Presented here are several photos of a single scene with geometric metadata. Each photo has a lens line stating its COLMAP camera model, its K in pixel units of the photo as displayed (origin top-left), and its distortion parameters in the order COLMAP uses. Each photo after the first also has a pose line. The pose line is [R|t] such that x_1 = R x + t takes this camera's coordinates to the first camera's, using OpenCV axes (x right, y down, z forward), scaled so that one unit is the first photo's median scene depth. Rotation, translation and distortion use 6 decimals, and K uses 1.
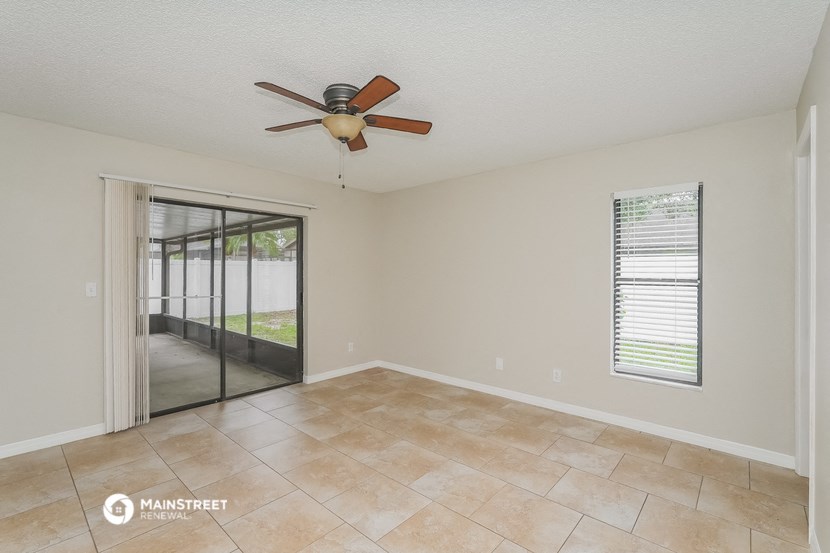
lens RADIAL K [[368.7, 0, 415.0], [0, 368.7, 276.5], [0, 0, 1]] dist [0.000983, 0.000348]
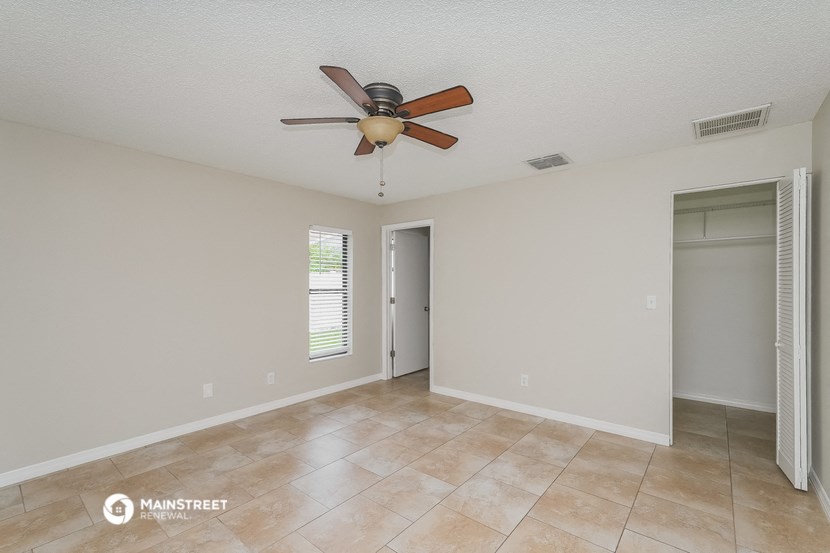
lens RADIAL K [[368.4, 0, 415.5], [0, 368.4, 285.8], [0, 0, 1]] dist [0.001319, 0.000189]
pose [[-0.038225, -0.002644, 0.999266, -0.855126], [0.010142, 0.999944, 0.003034, -0.006760], [-0.999218, 0.010251, -0.038196, 0.715784]]
